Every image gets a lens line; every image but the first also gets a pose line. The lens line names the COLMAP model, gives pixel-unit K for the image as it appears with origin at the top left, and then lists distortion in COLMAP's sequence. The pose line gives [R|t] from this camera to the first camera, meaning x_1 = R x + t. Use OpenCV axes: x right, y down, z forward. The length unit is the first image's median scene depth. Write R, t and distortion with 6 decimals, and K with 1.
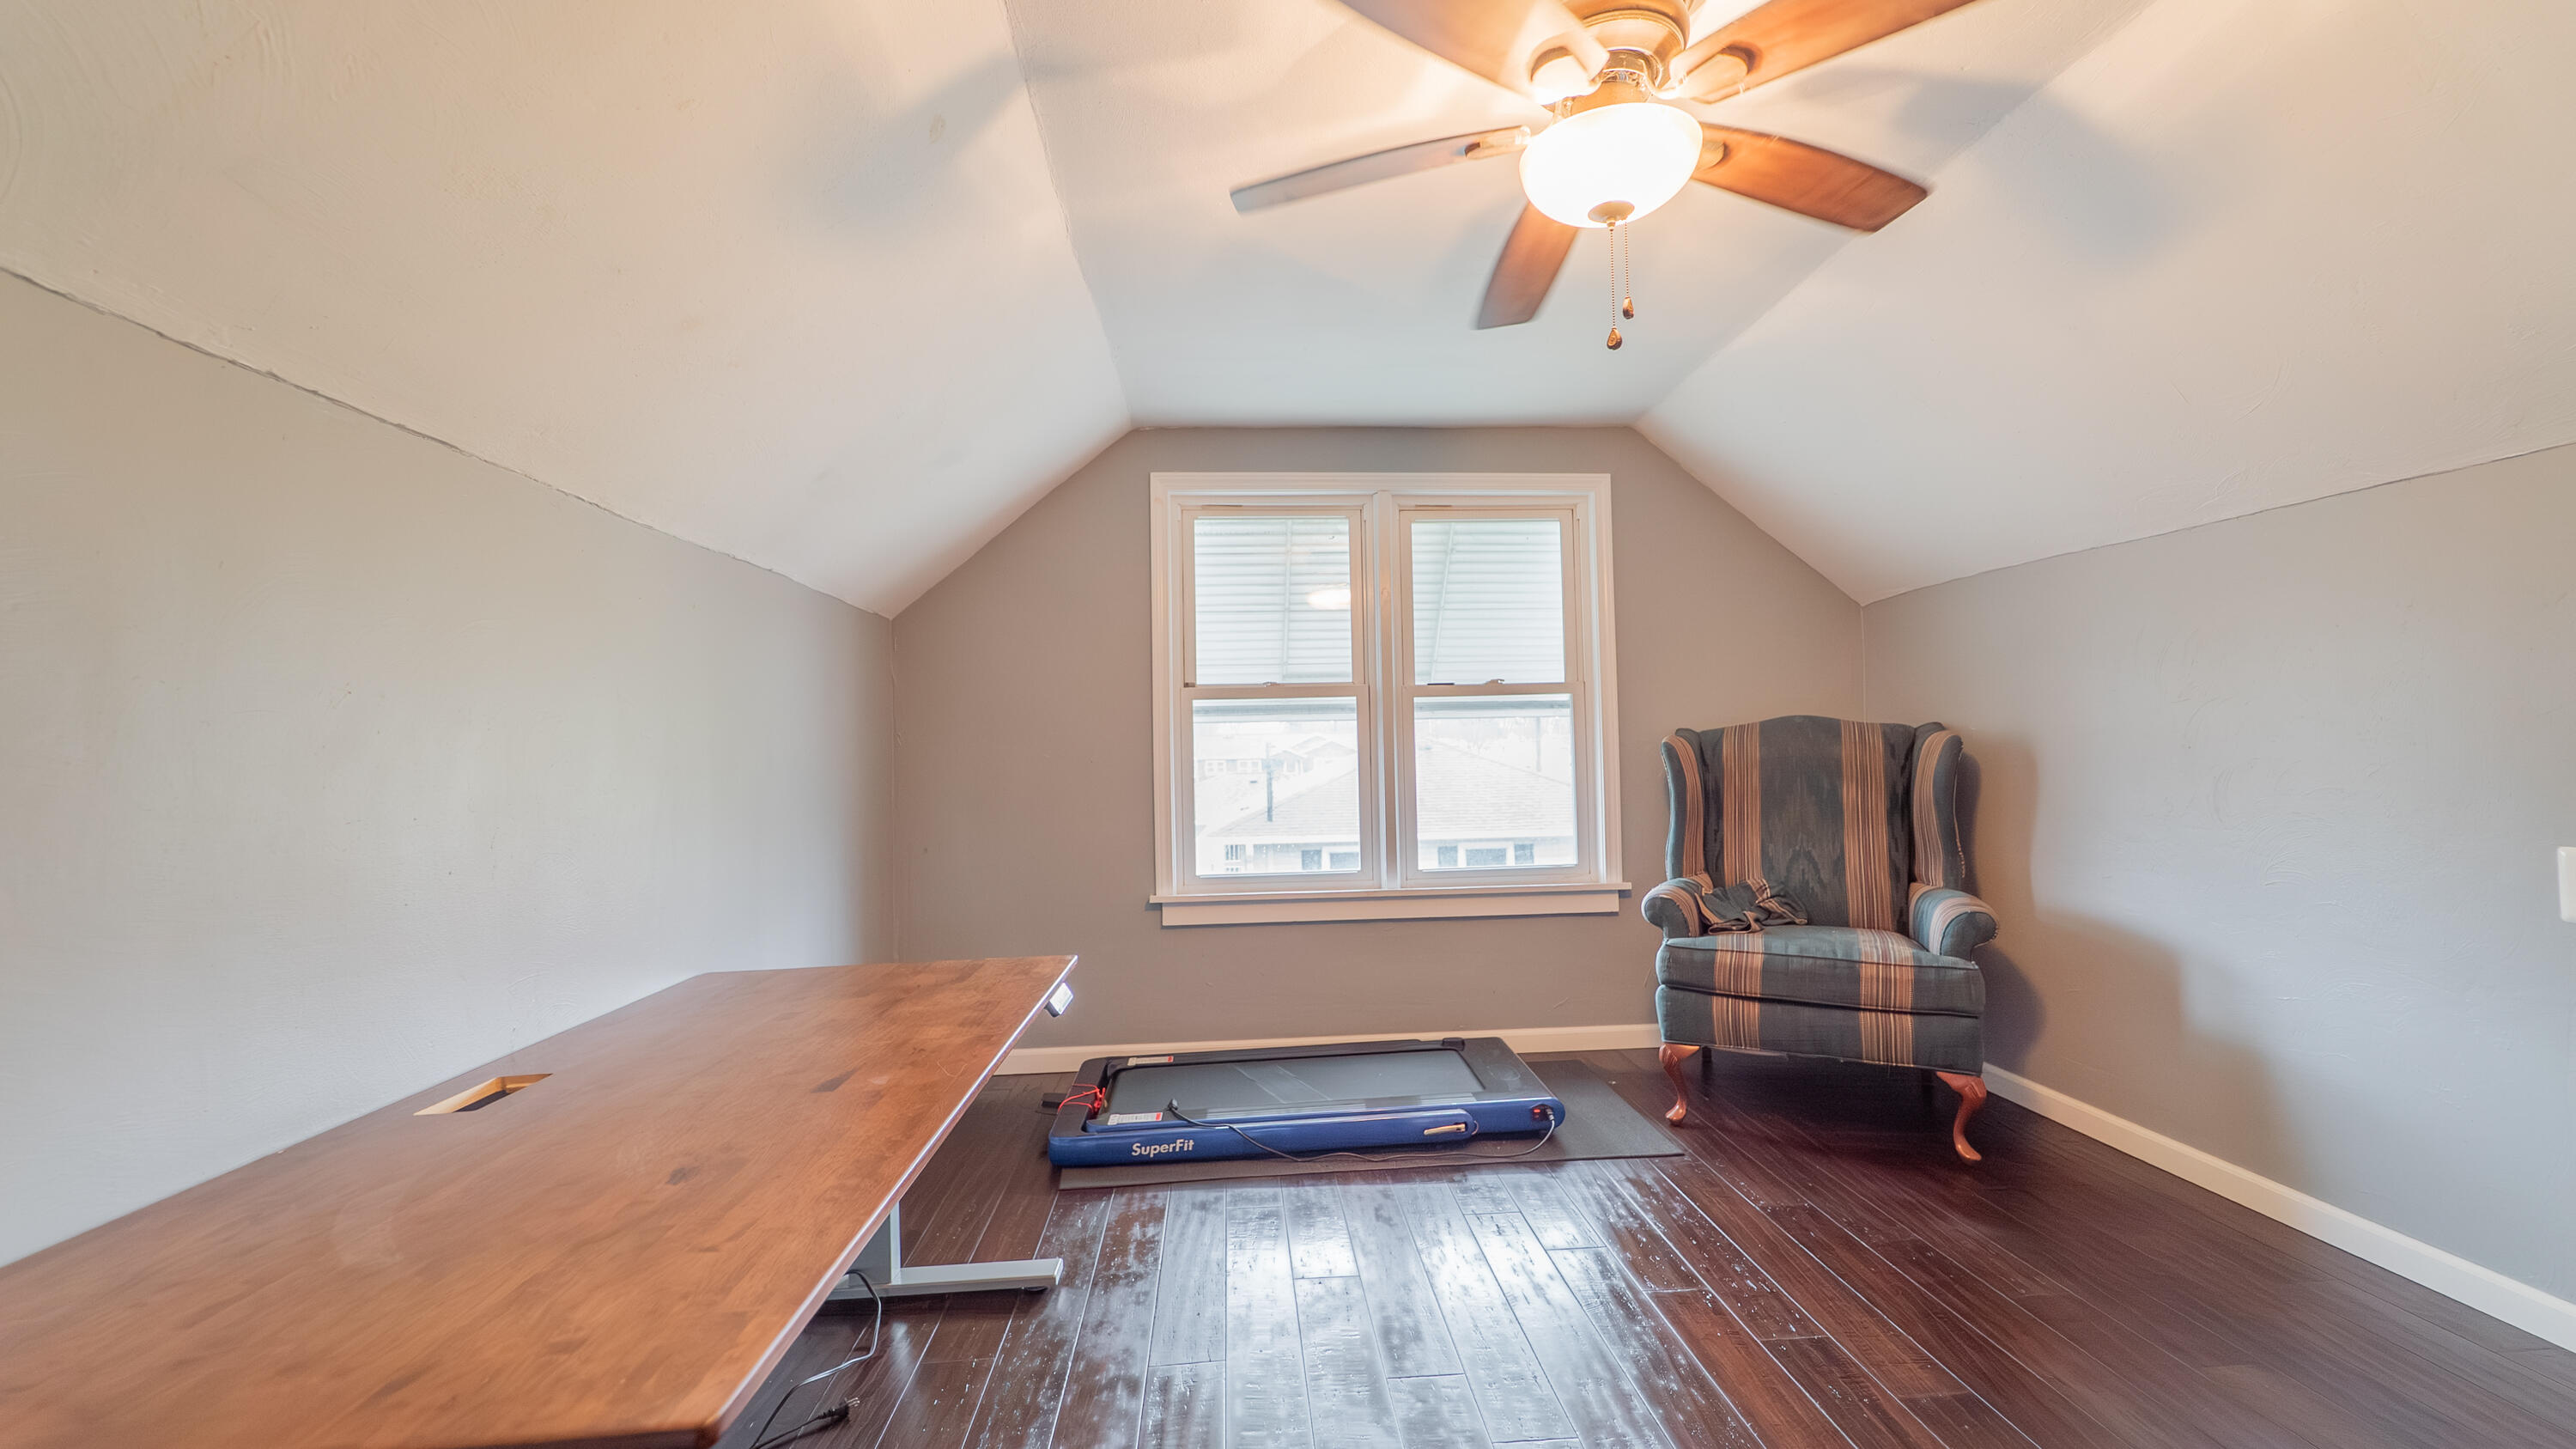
lens RADIAL K [[1028.3, 0, 1308.2], [0, 1028.3, 727.4], [0, 0, 1]] dist [-0.001538, -0.000674]
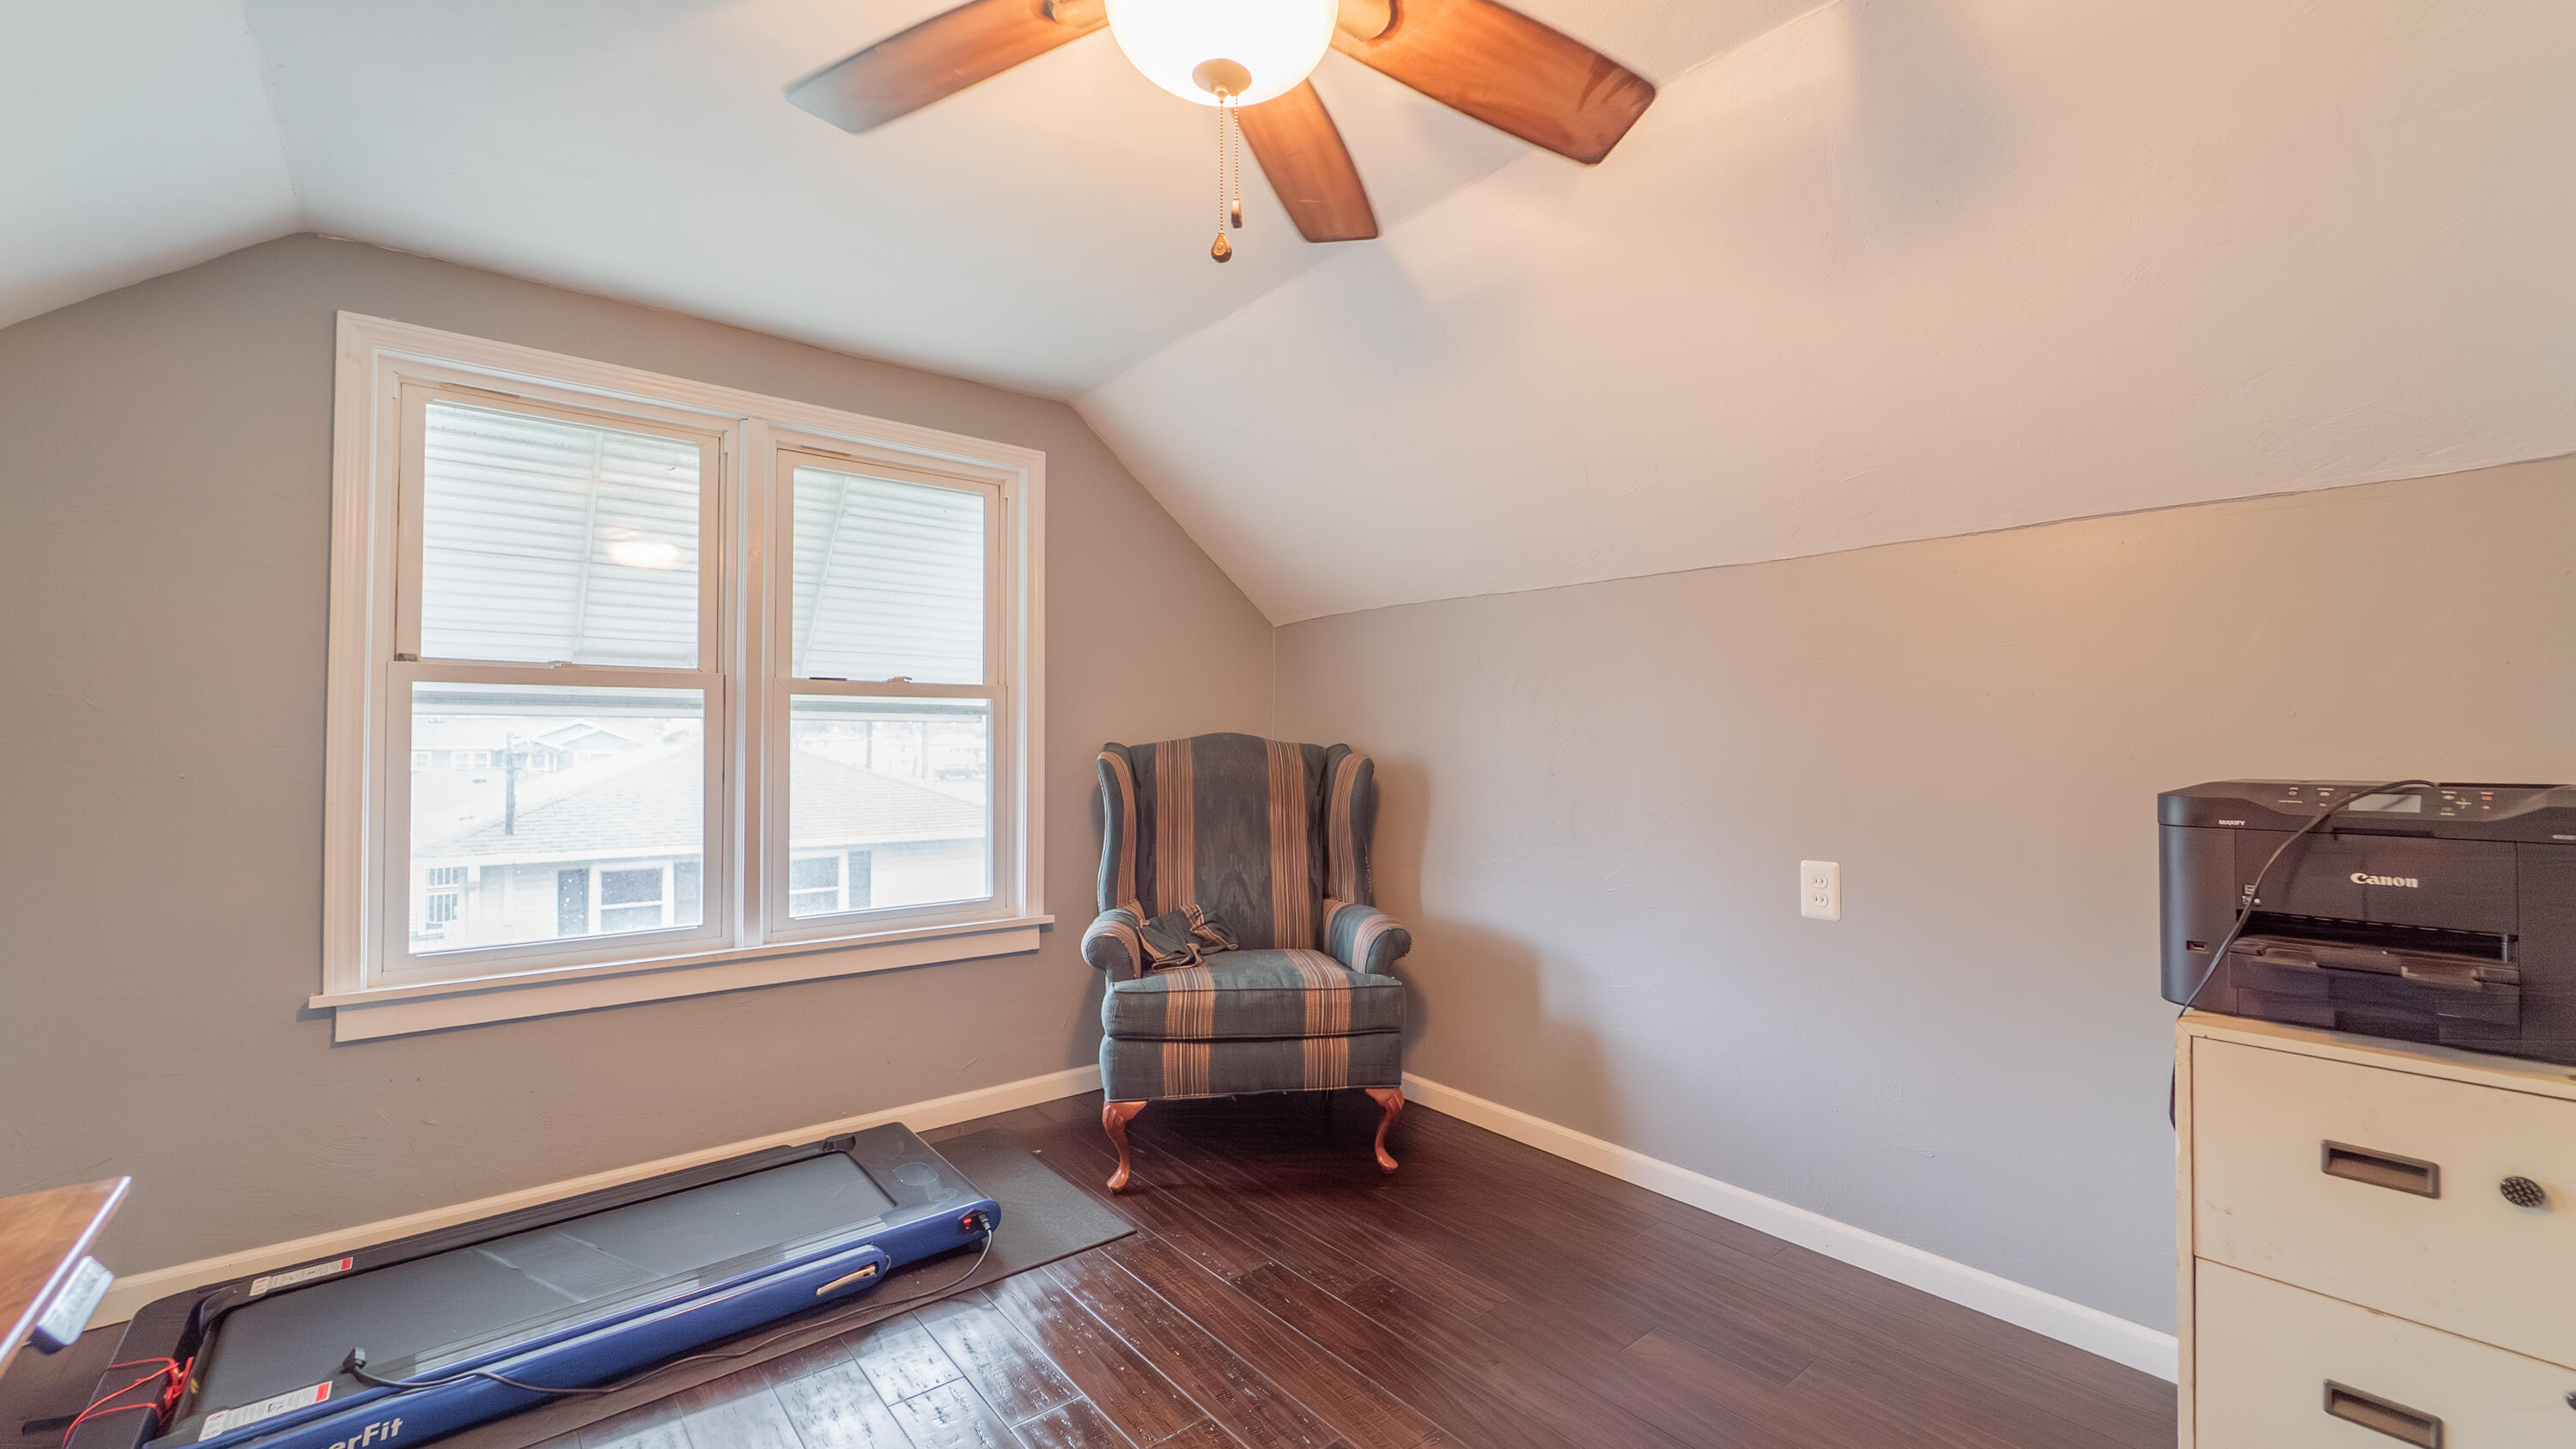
lens RADIAL K [[1028.3, 0, 1308.2], [0, 1028.3, 727.4], [0, 0, 1]] dist [-0.001538, -0.000674]
pose [[0.809444, 0.031779, 0.586337, -0.041056], [-0.032749, 0.999423, -0.008957, -0.012497], [-0.586284, -0.011952, 0.810018, 0.181943]]
